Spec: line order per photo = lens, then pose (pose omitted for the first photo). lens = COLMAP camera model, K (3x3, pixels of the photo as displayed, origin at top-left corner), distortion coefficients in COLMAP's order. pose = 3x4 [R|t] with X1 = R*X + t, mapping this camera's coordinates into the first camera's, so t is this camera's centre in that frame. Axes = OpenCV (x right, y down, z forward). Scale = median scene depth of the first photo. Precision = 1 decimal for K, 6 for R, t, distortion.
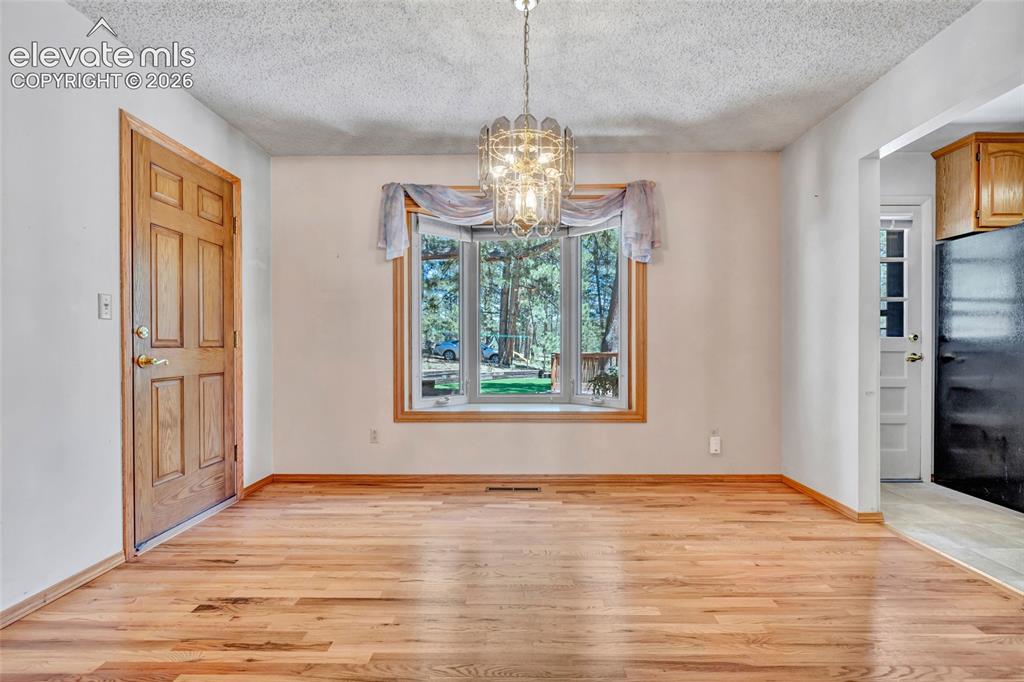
lens RADIAL K [[481.9, 0, 519.2], [0, 481.9, 349.2], [0, 0, 1]] dist [-0.001672, 0.000548]
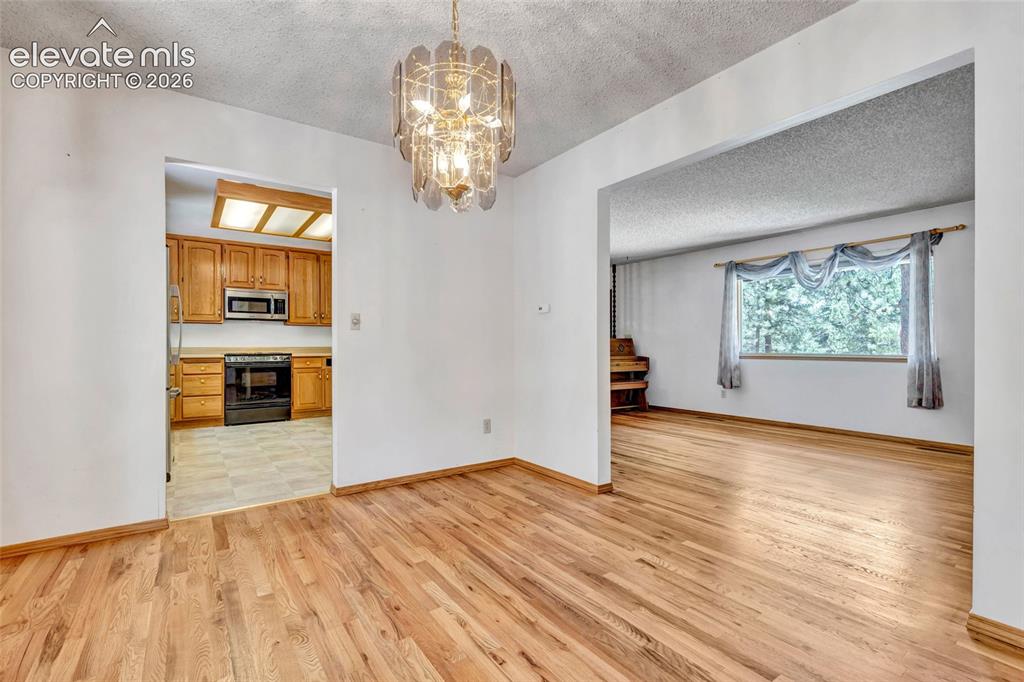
lens RADIAL K [[466.0, 0, 514.0], [0, 466.0, 347.7], [0, 0, 1]] dist [0.008550, -0.001461]
pose [[-0.587219, 0.000923, 0.809428, -0.390908], [0.008992, 0.999945, 0.005384, -0.002658], [-0.809378, 0.010440, -0.587195, 0.814150]]
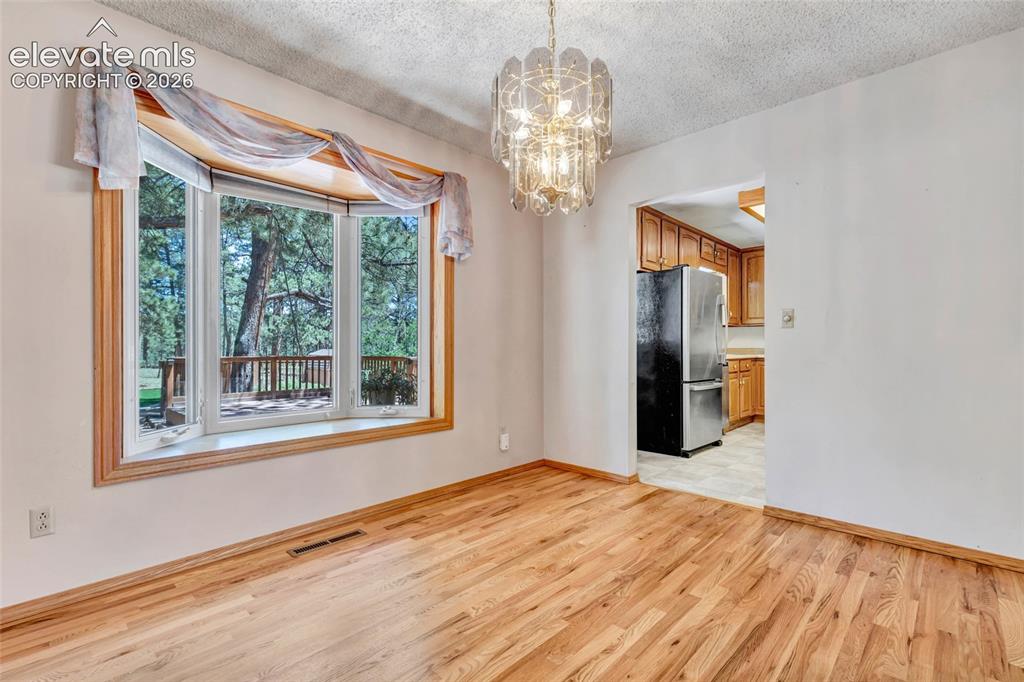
lens RADIAL K [[466.0, 0, 514.0], [0, 466.0, 347.7], [0, 0, 1]] dist [0.008550, -0.001461]
pose [[0.677561, 0.001434, 0.735465, -0.354896], [0.004229, 0.999974, -0.005846, -0.001761], [-0.735454, 0.007071, 0.677538, 0.309636]]
